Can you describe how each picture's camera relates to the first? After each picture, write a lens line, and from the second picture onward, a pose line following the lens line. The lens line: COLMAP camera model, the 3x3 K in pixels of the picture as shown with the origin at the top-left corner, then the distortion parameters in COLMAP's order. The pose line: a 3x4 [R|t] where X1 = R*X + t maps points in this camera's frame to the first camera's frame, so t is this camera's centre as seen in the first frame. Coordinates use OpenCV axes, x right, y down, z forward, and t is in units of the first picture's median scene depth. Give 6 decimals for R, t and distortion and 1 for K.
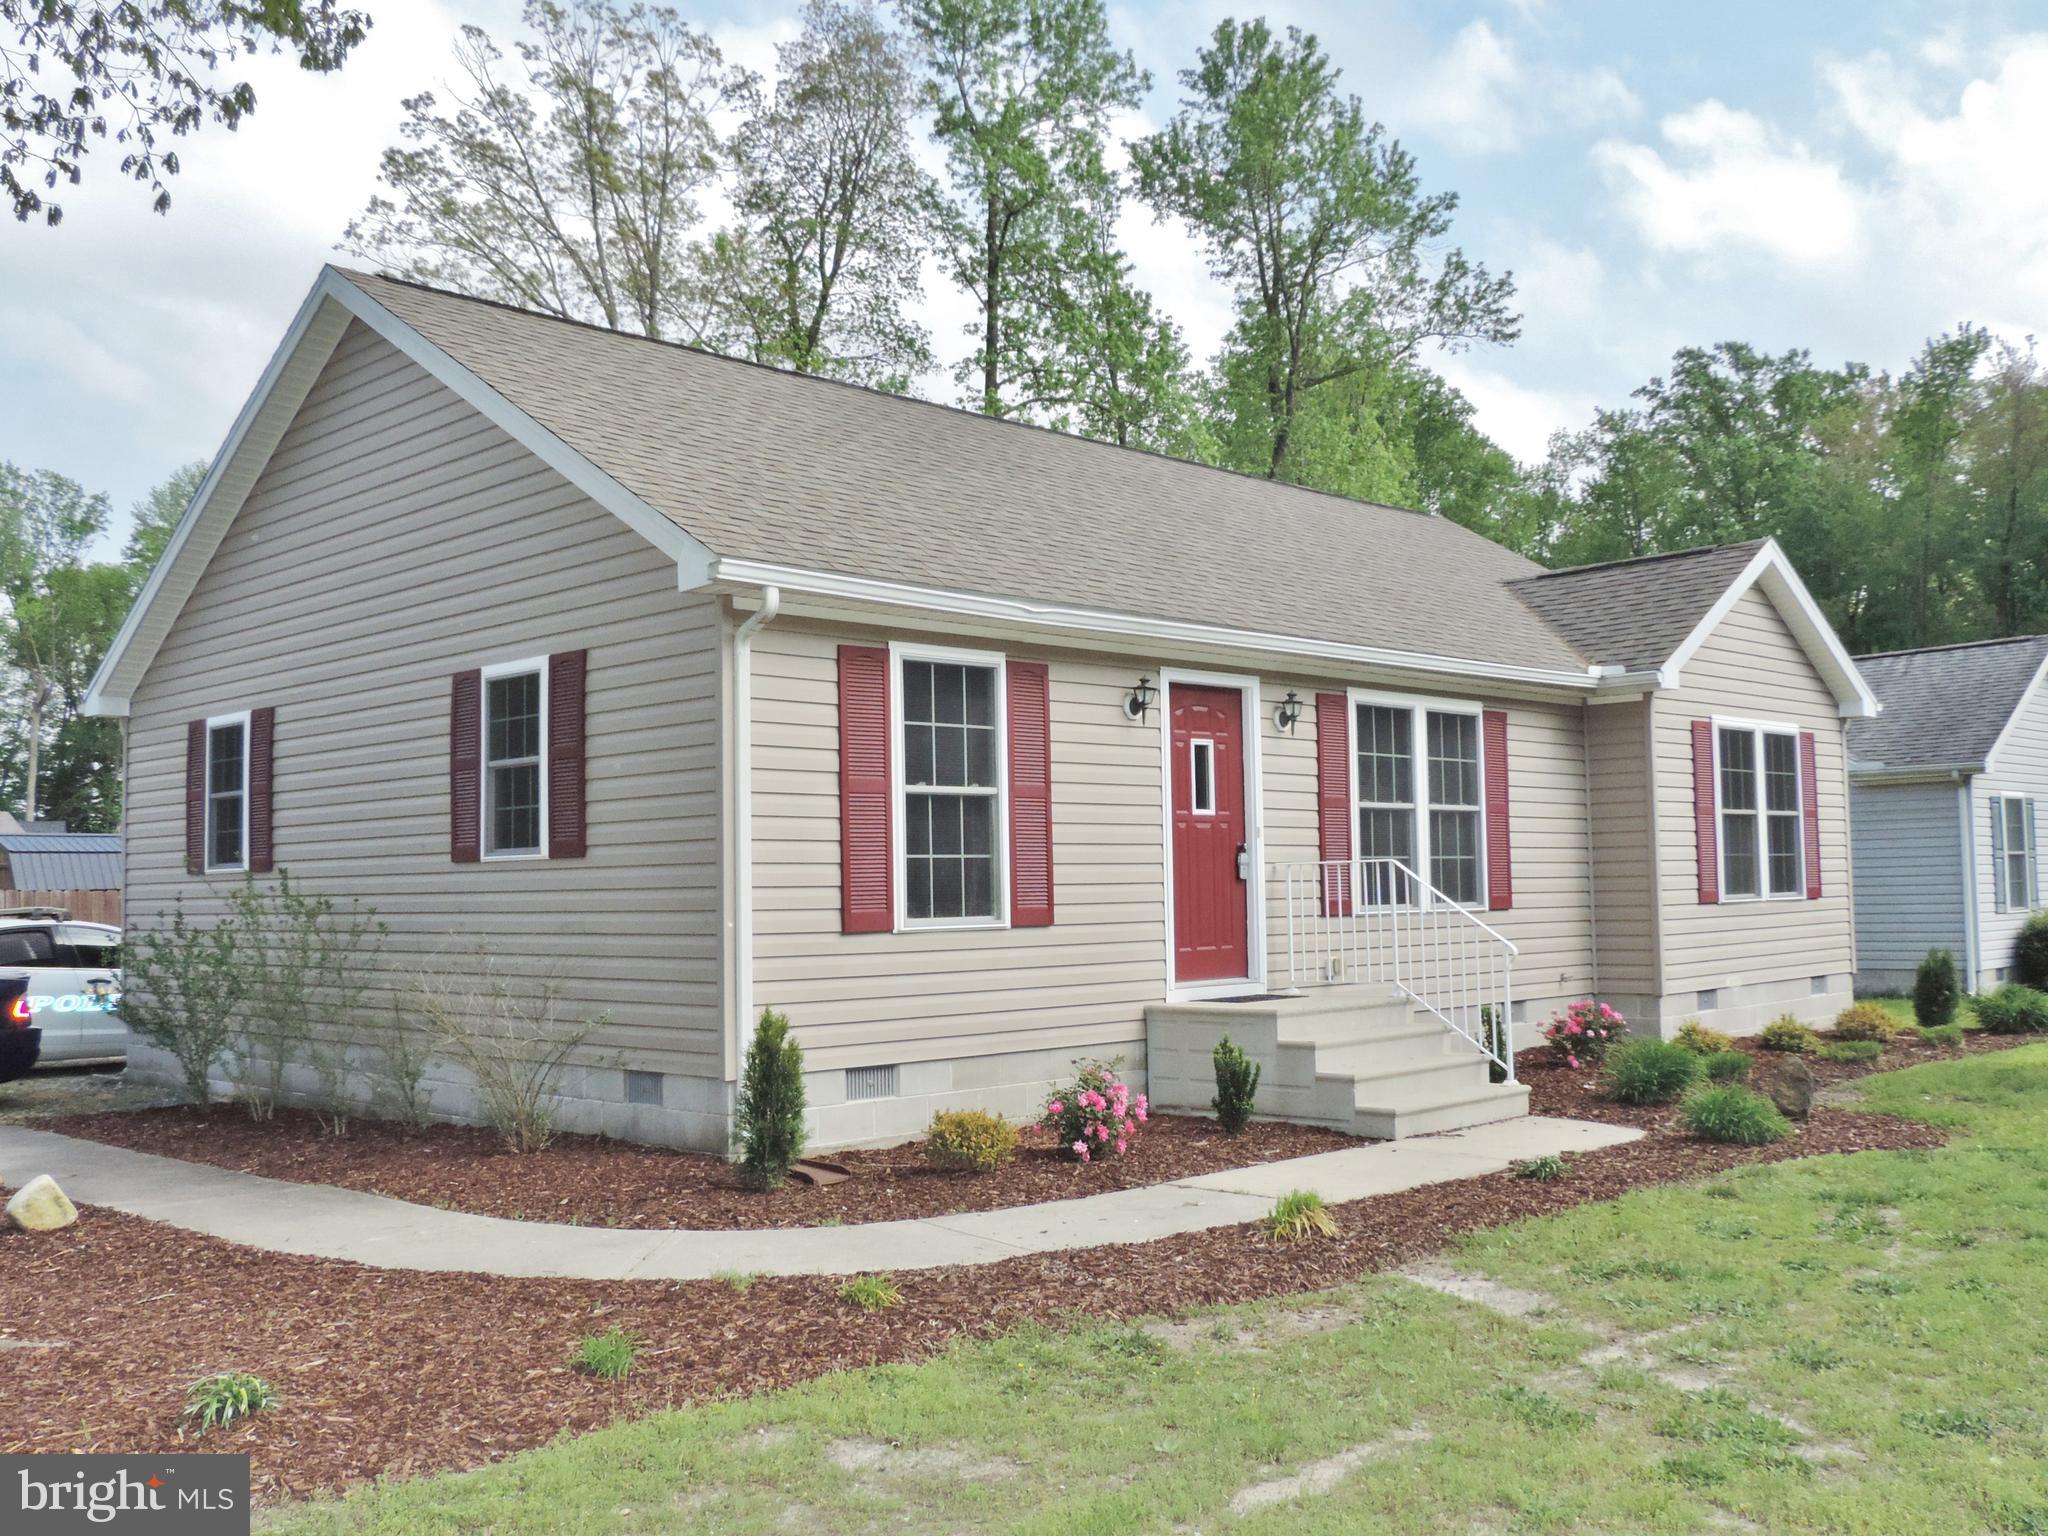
lens RADIAL K [[1949.6, 0, 1030.0], [0, 1949.6, 771.2], [0, 0, 1]] dist [-0.053760, 0.000000]
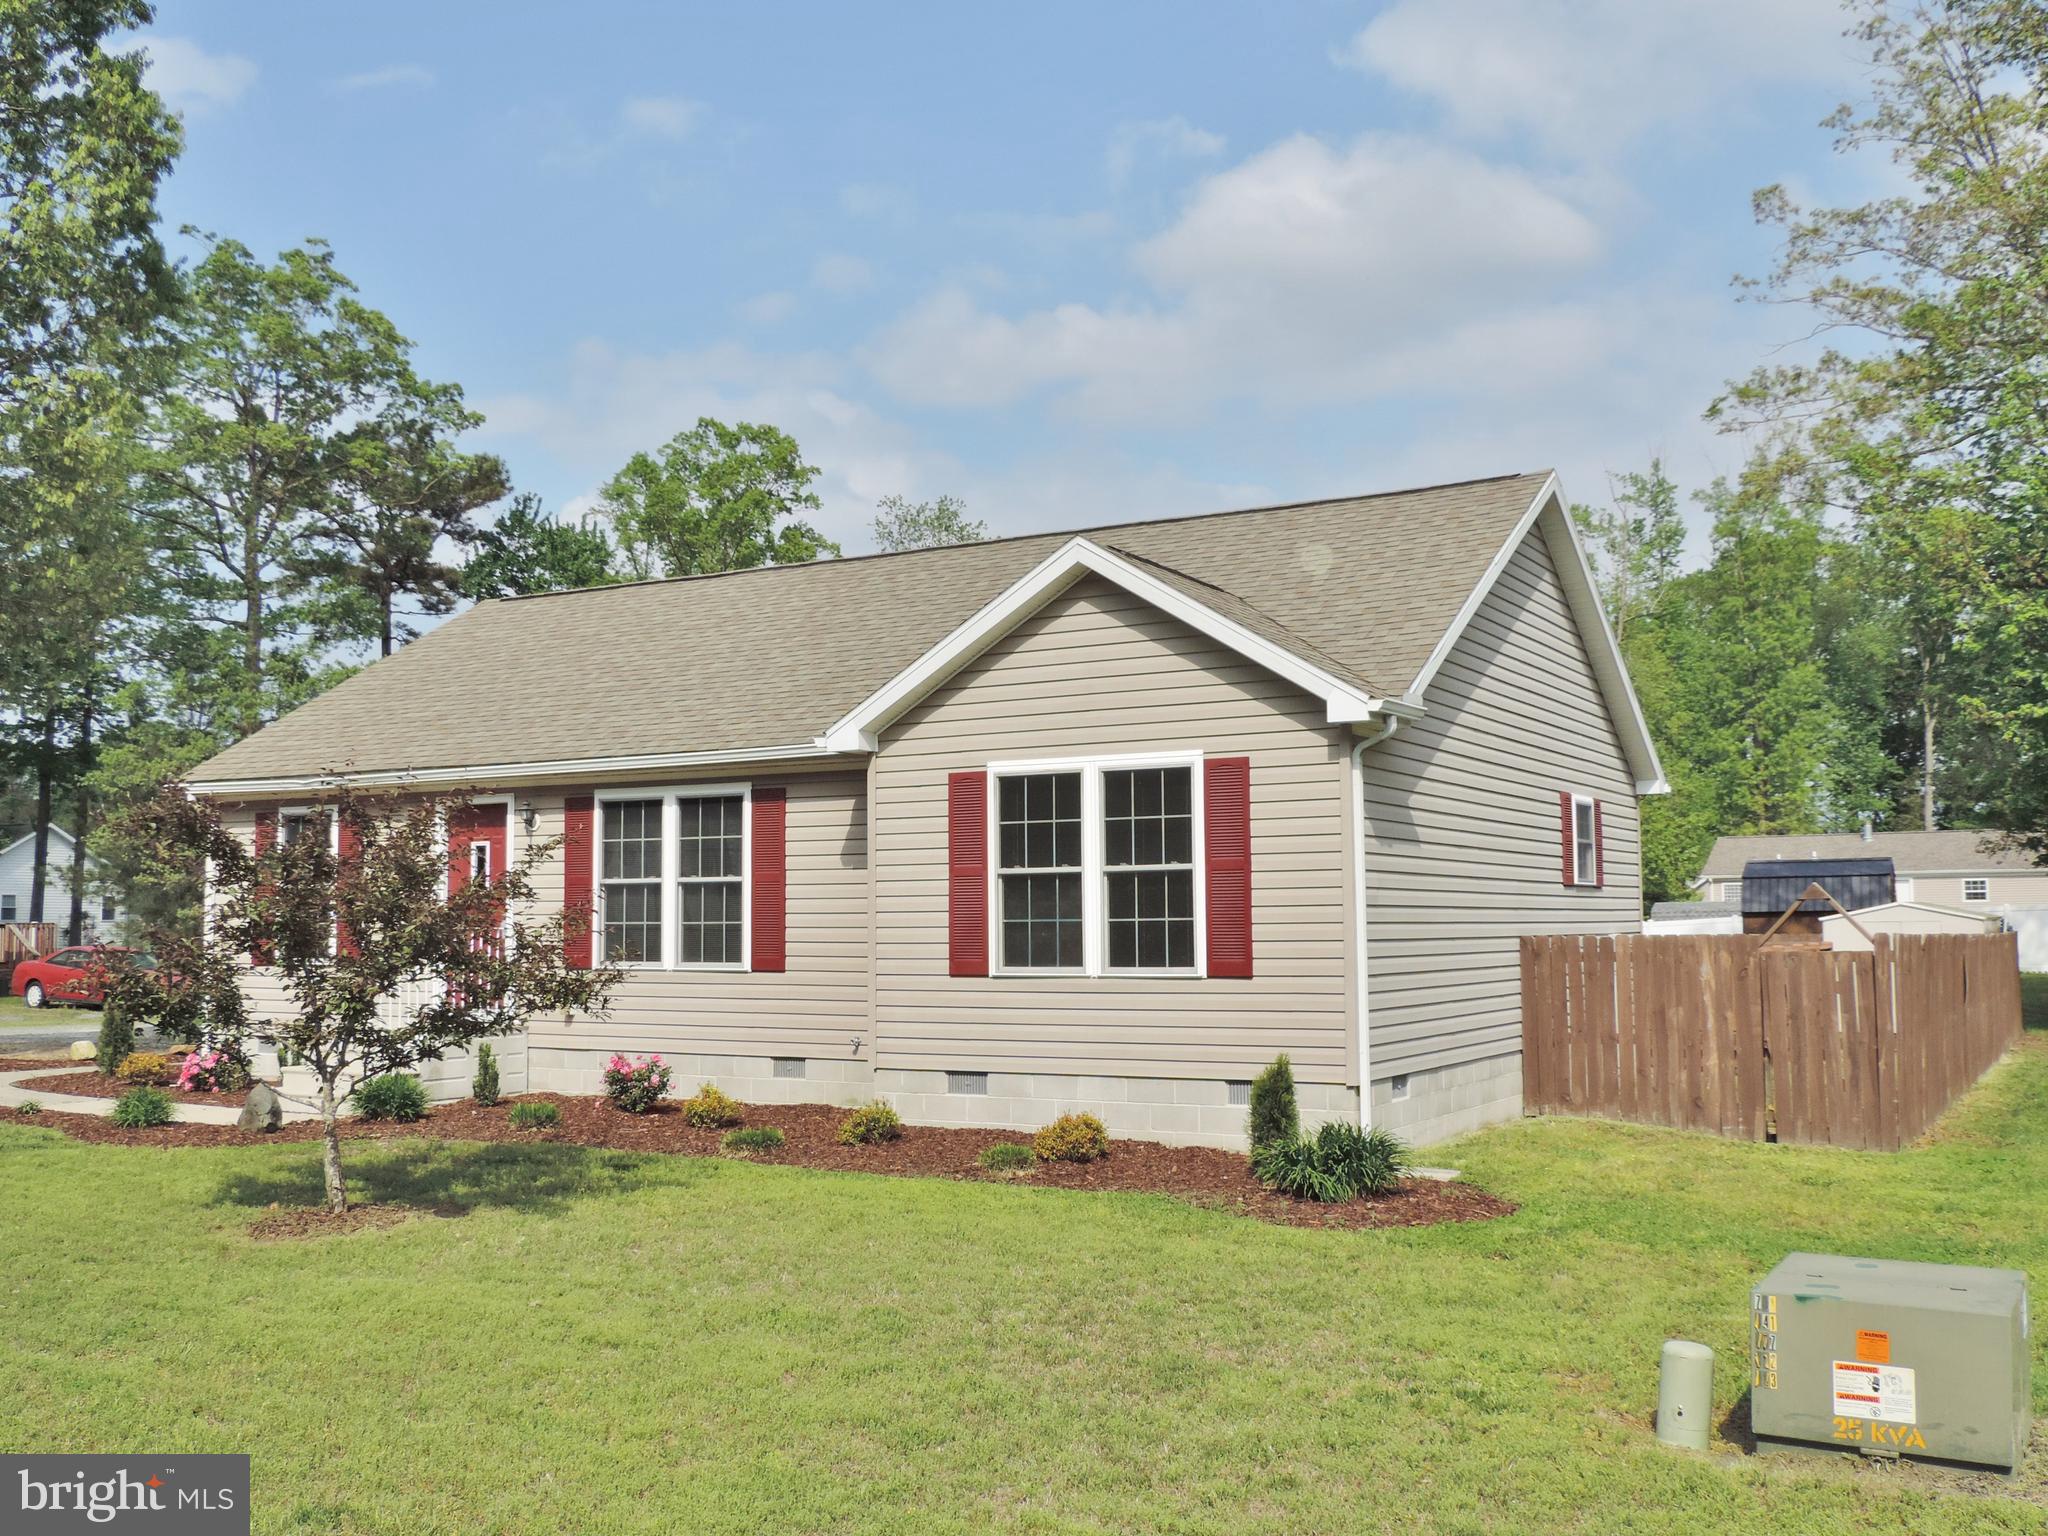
lens RADIAL K [[1949.6, 0, 1022.6], [0, 1949.6, 765.4], [0, 0, 1]] dist [-0.053760, 0.000000]
pose [[0.240066, -0.067844, -0.968383, 1.206825], [0.052952, 0.996985, -0.056721, 0.023091], [0.969311, -0.037661, 0.242934, 0.784709]]
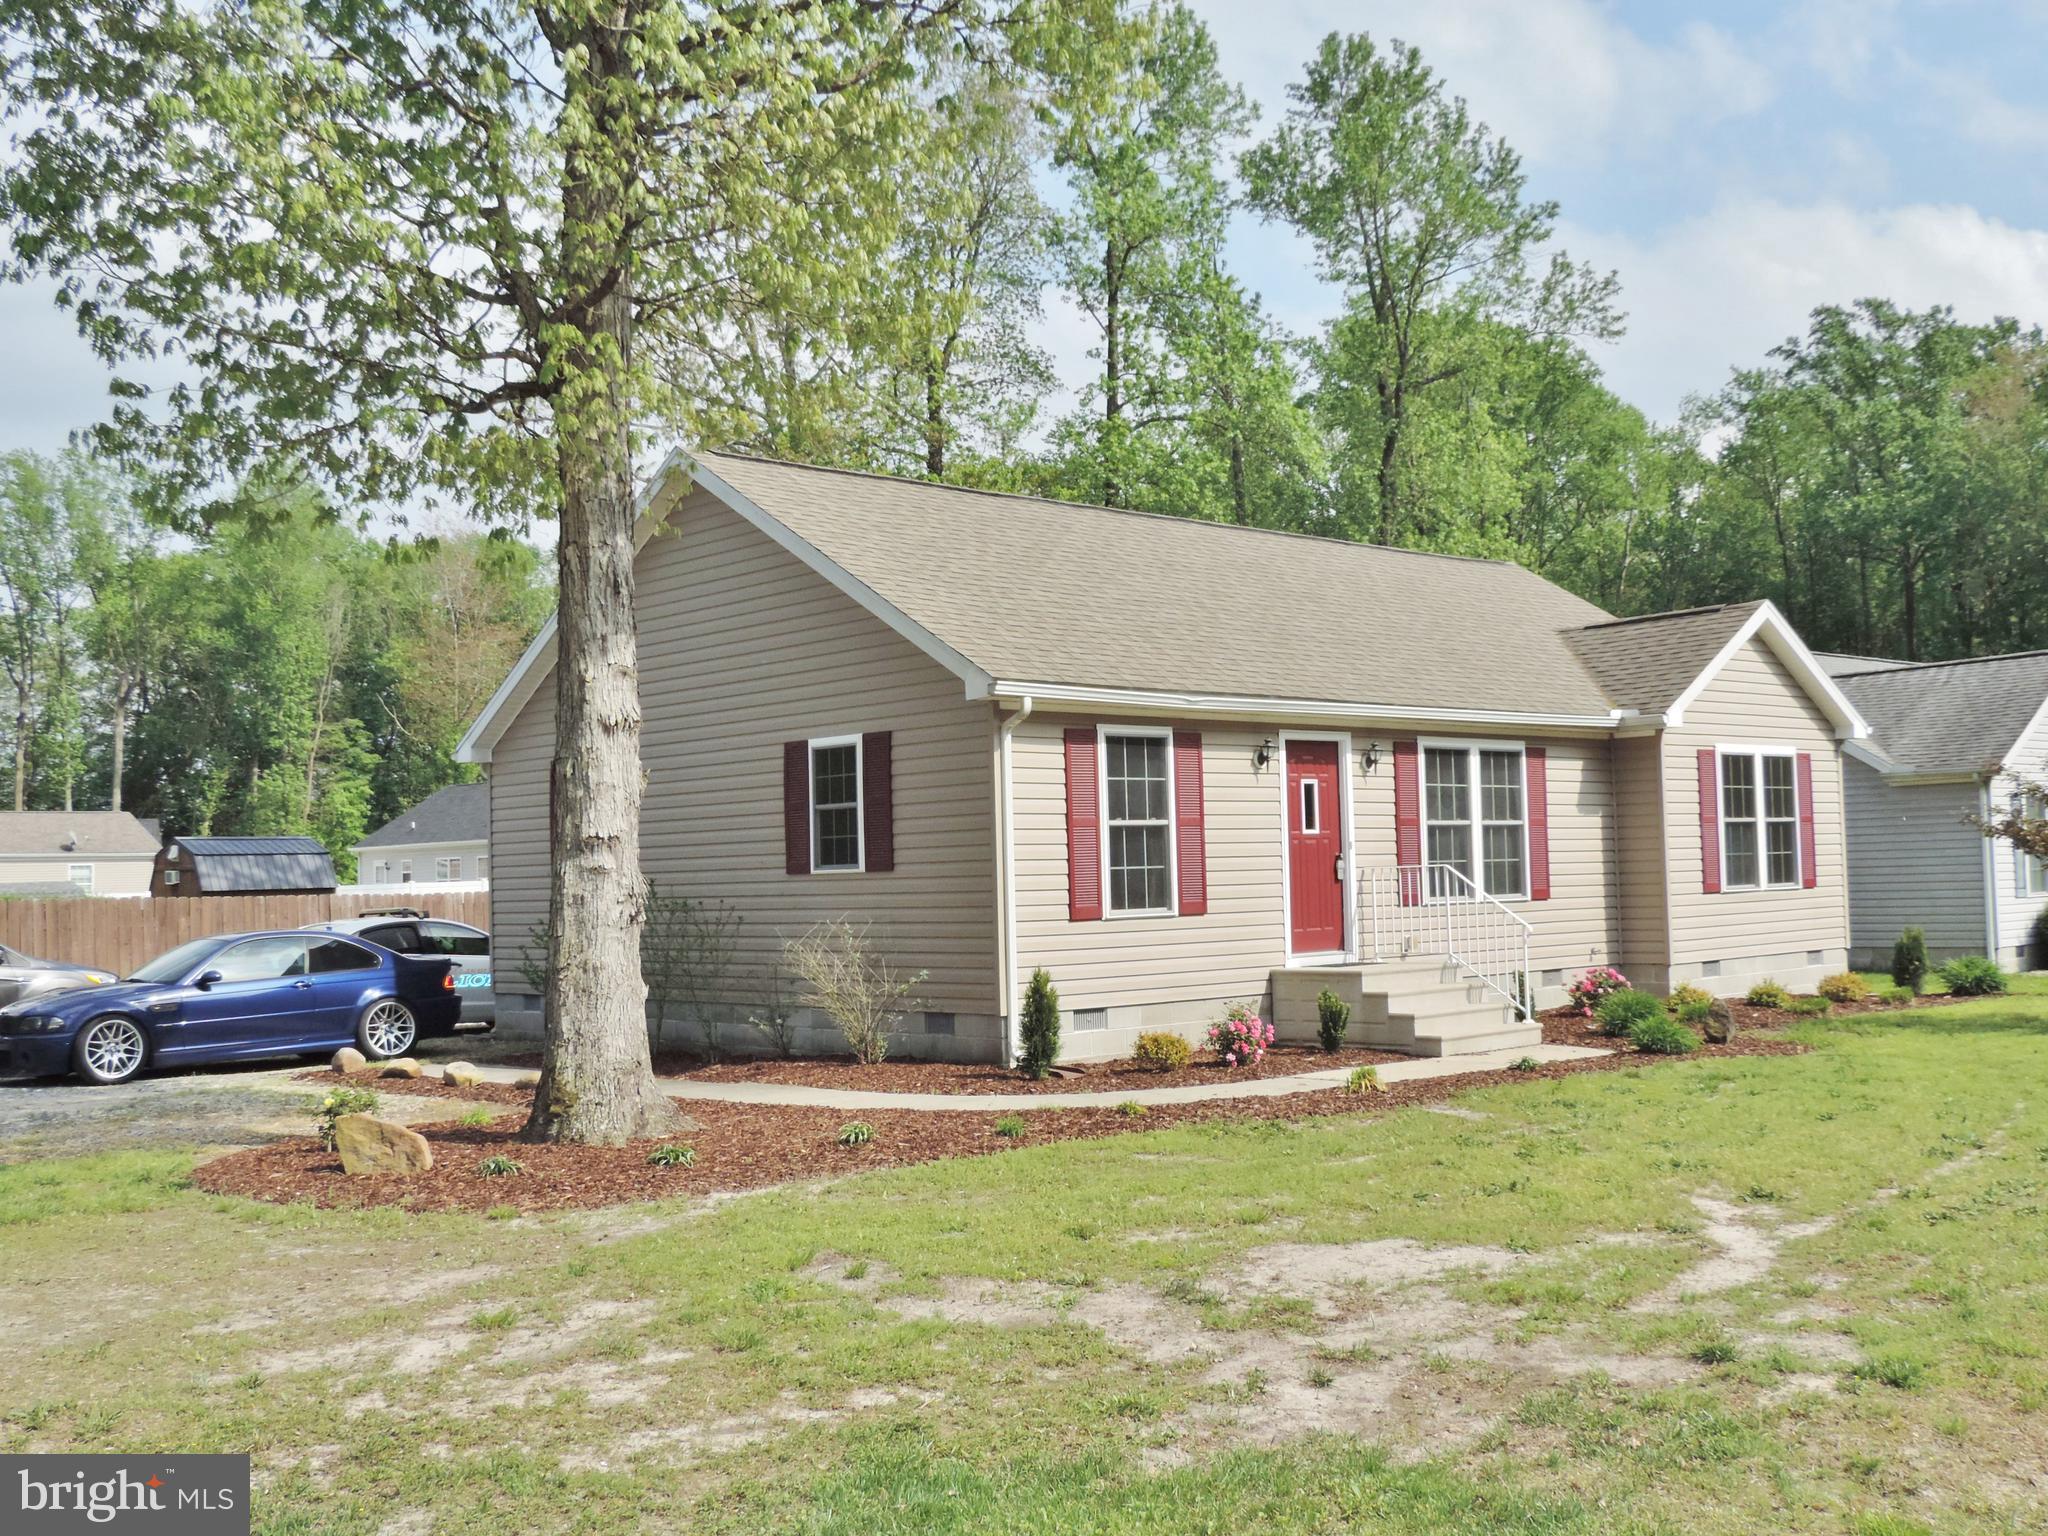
lens RADIAL K [[2087.4, 0, 1024.1], [0, 2087.4, 756.6], [0, 0, 1]] dist [-0.051175, 0.000000]
pose [[0.998510, -0.012050, -0.053218, -0.026717], [0.012181, 0.999924, 0.002144, -0.028911], [0.053189, -0.002789, 0.998581, -0.373570]]
